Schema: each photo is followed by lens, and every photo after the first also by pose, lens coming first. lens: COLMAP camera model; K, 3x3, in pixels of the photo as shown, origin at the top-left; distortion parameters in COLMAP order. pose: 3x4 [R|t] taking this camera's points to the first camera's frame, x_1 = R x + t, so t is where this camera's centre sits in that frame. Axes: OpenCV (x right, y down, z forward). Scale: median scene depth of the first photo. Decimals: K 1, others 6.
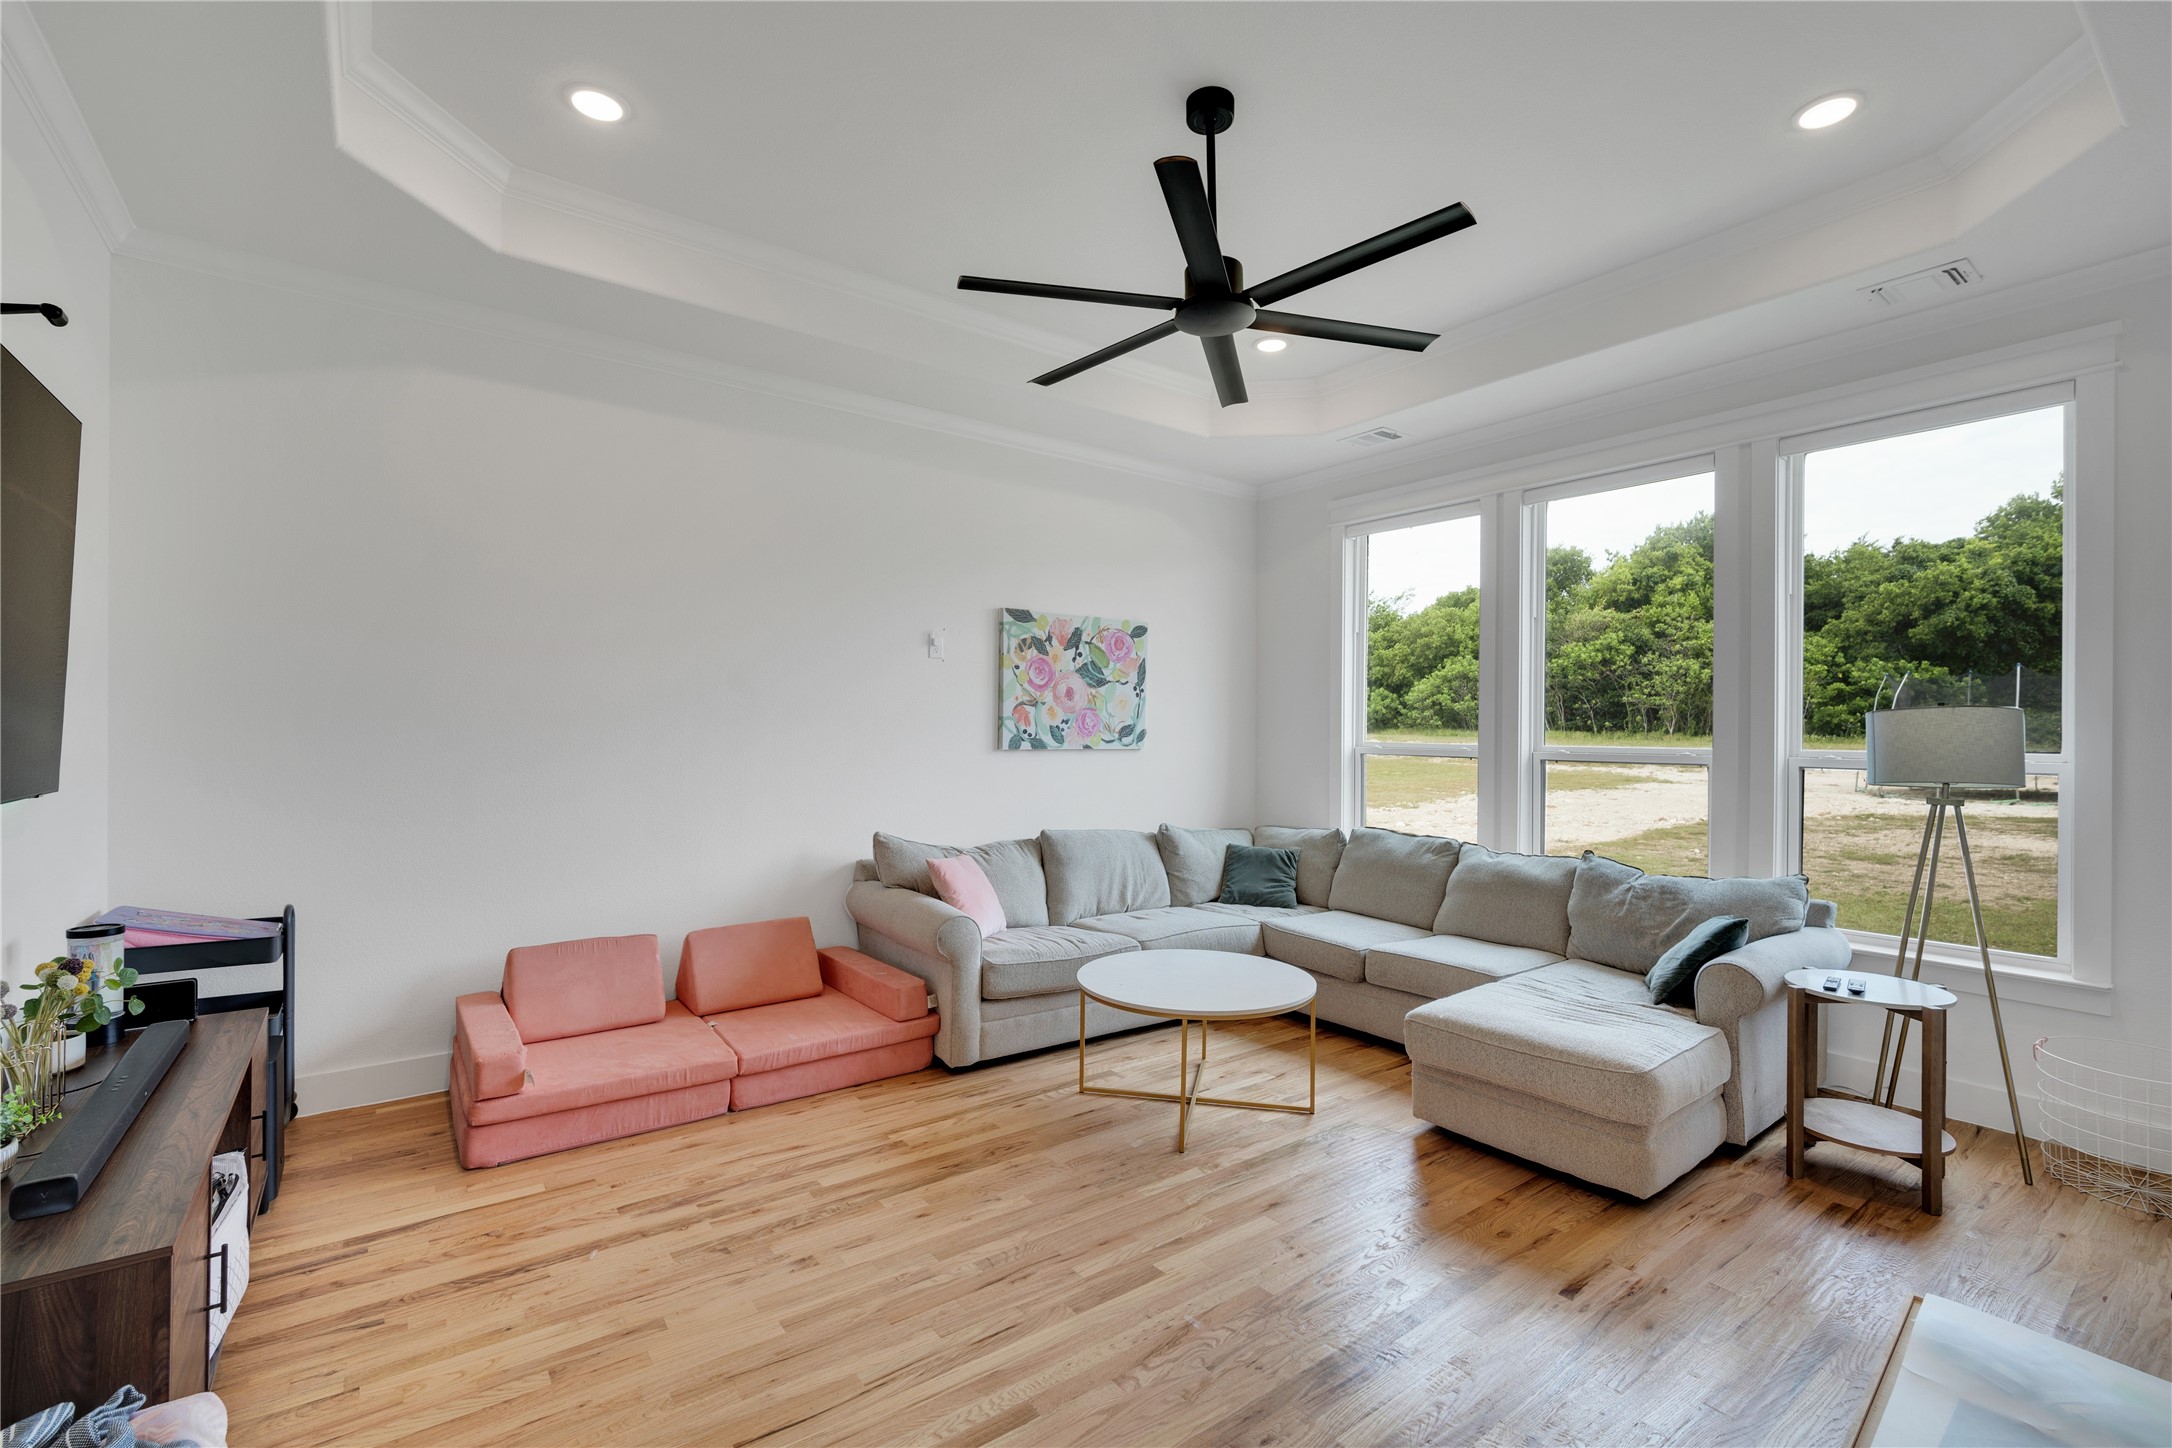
lens RADIAL K [[950.6, 0, 1090.5], [0, 950.6, 746.7], [0, 0, 1]] dist [-0.001247, -0.000092]
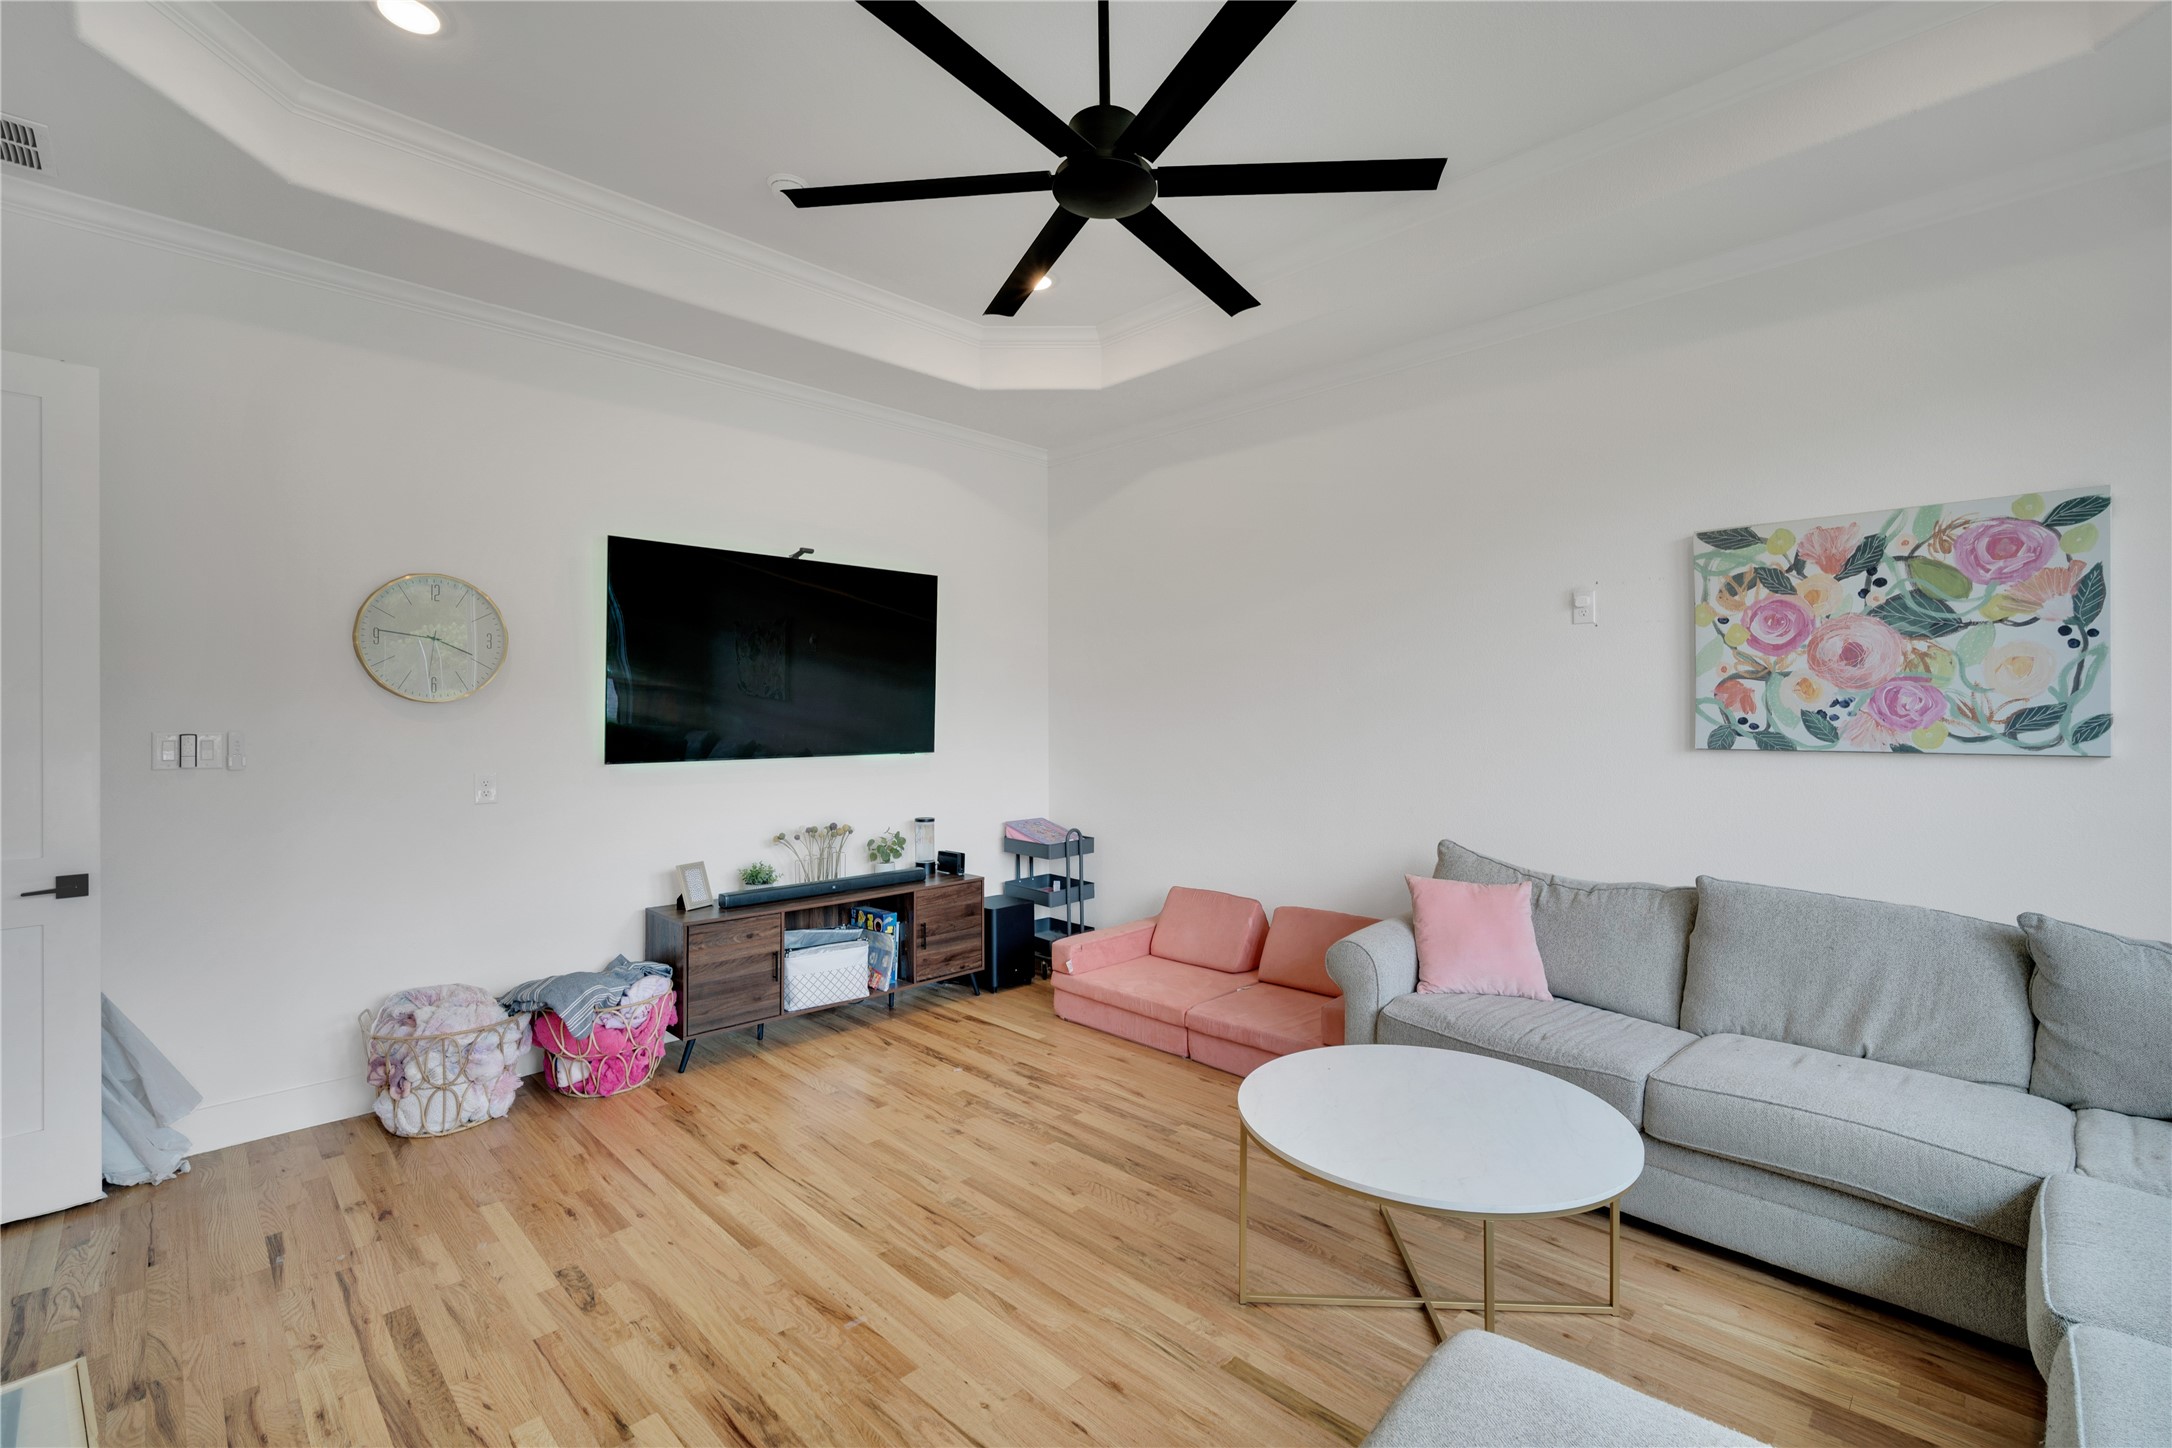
lens RADIAL K [[956.0, 0, 1086.0], [0, 956.0, 724.0], [0, 0, 1]] dist [0.000354, -0.000144]
pose [[0.141627, -0.000302, -0.989920, 0.496757], [-0.010329, 0.999945, -0.001783, -0.008311], [0.989866, 0.010477, 0.141616, 0.479071]]
